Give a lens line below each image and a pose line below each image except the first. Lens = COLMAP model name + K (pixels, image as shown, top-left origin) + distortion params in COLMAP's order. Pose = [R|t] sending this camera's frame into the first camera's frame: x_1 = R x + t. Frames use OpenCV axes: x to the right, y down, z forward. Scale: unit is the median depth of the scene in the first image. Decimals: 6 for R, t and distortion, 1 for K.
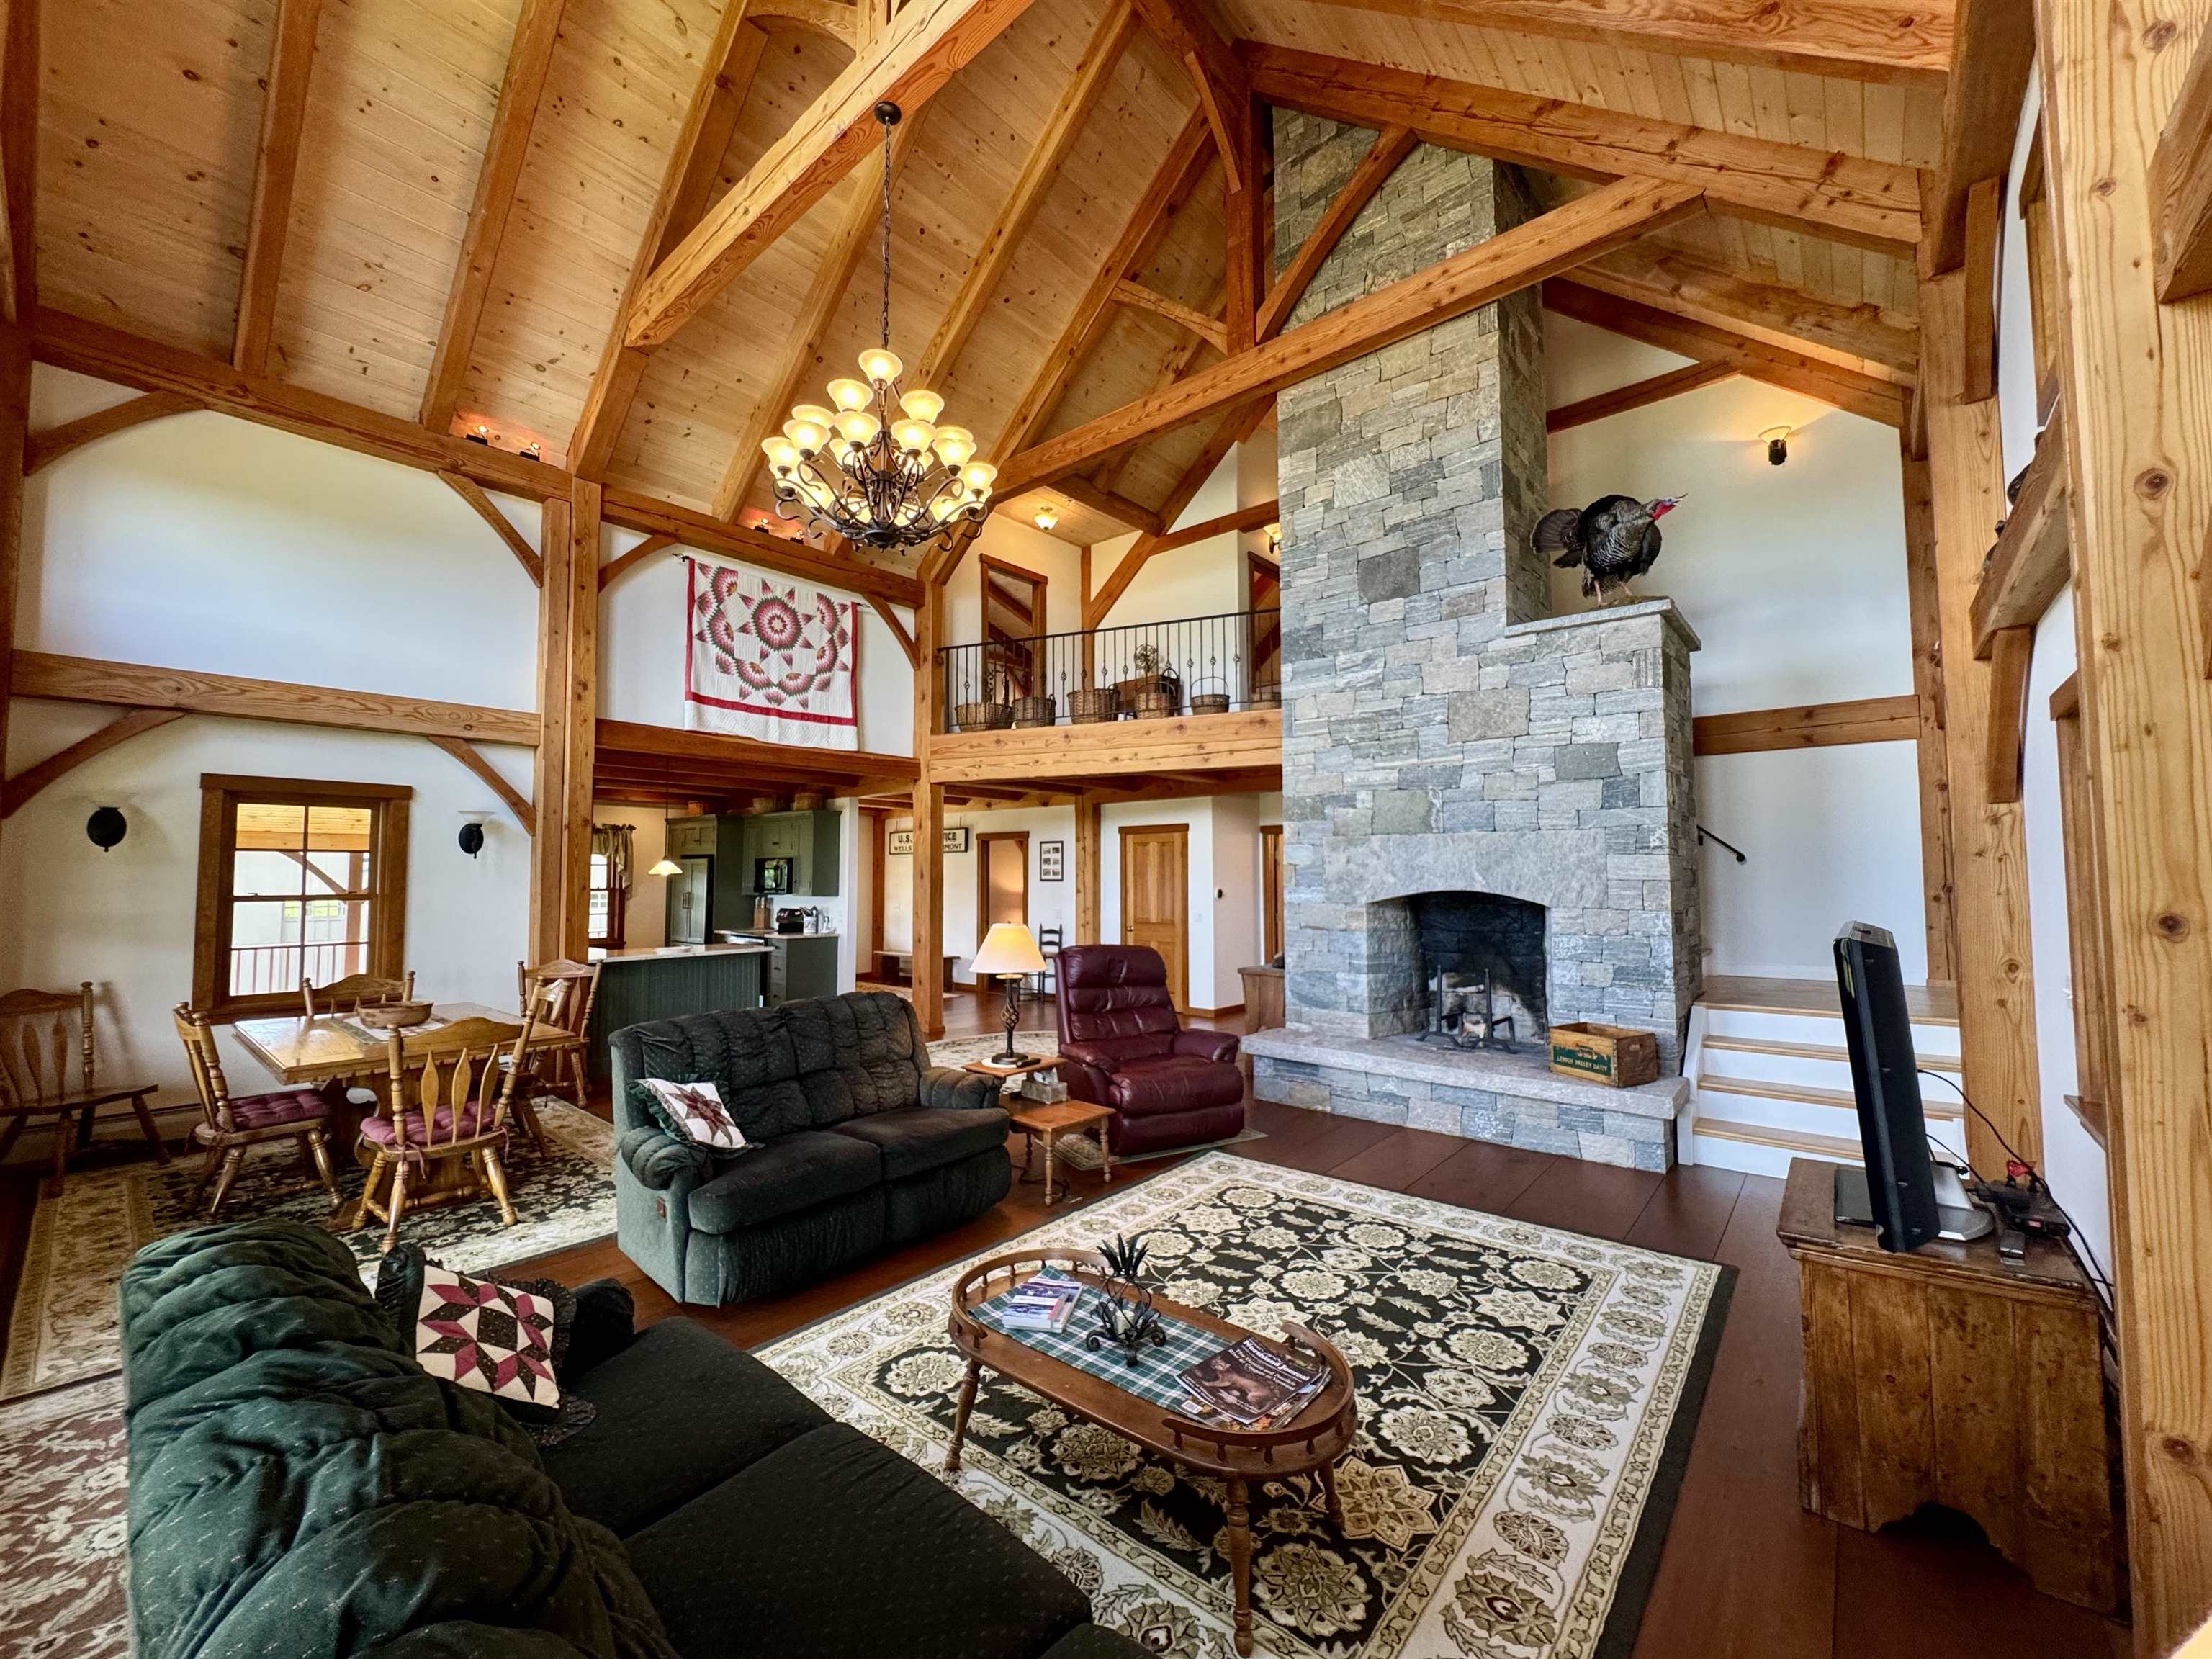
lens RADIAL K [[879.0, 0, 1108.2], [0, 879.0, 830.8], [0, 0, 1]] dist [-0.009271, 0.002834]
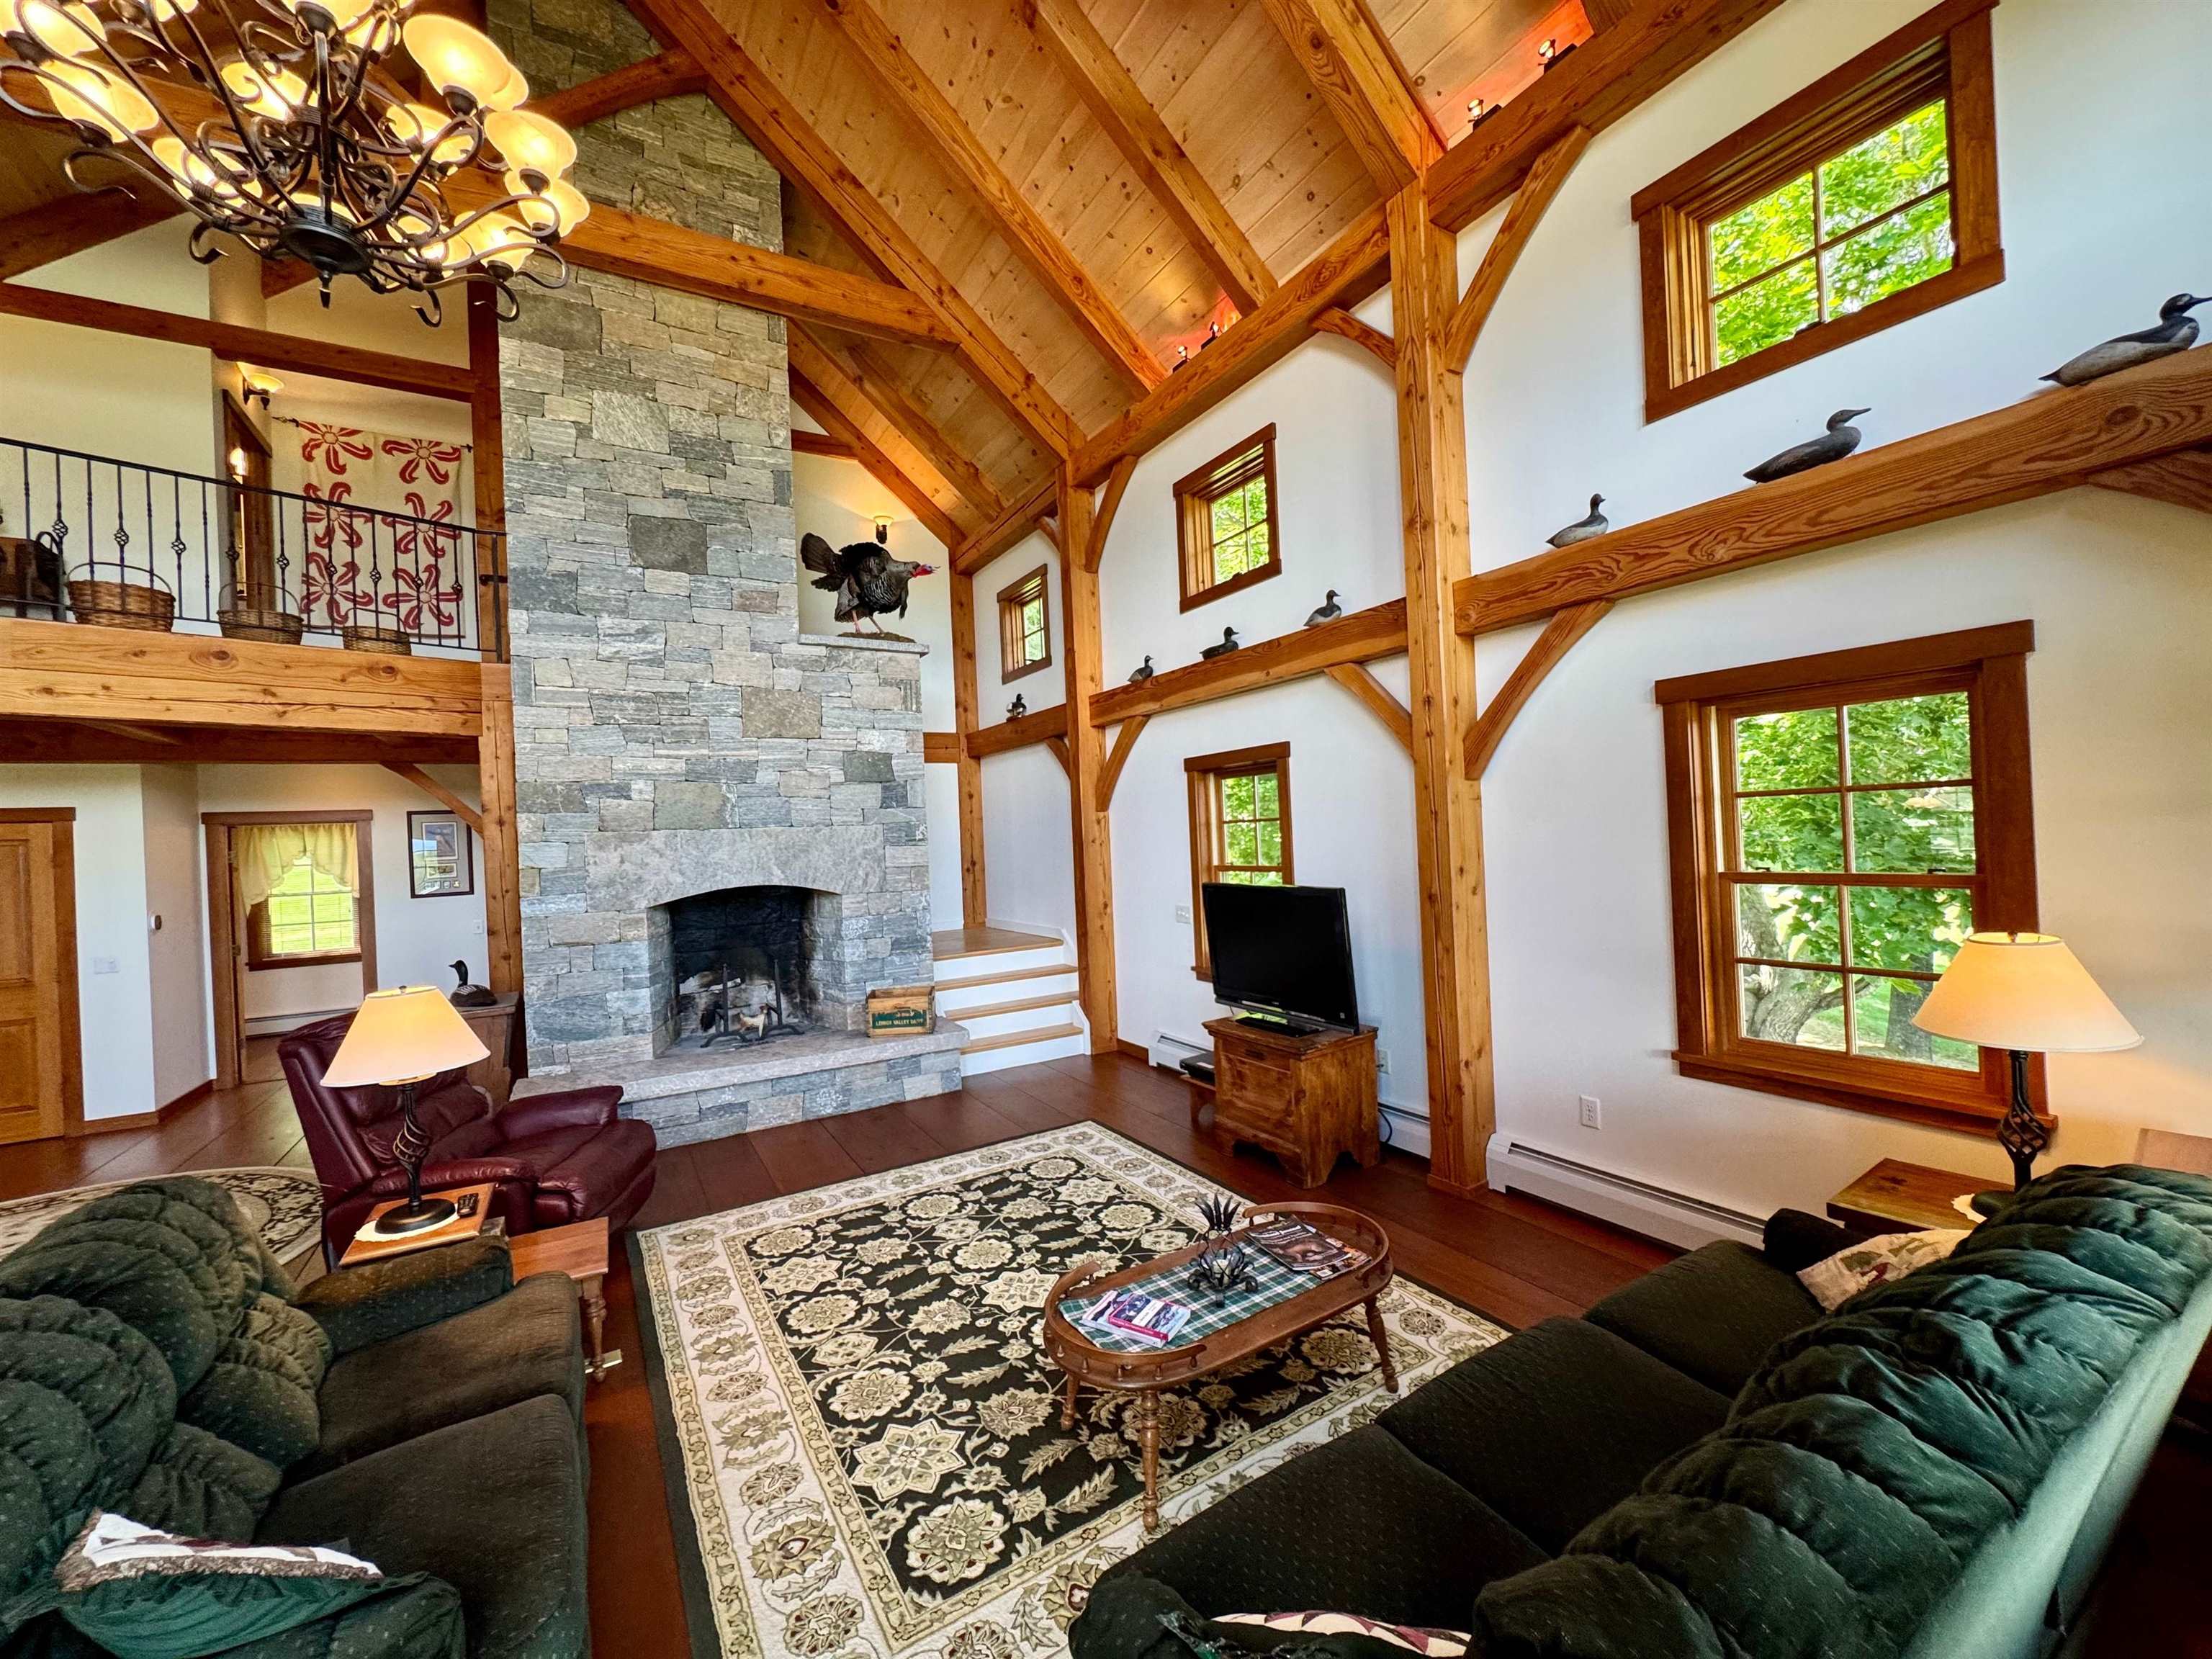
lens RADIAL K [[879.0, 0, 1108.2], [0, 879.0, 830.8], [0, 0, 1]] dist [-0.009271, 0.002834]
pose [[0.314982, -0.007680, 0.949067, -0.577518], [-0.008156, 0.999908, 0.010798, -0.011978], [-0.949063, -0.011142, 0.314891, 0.409476]]
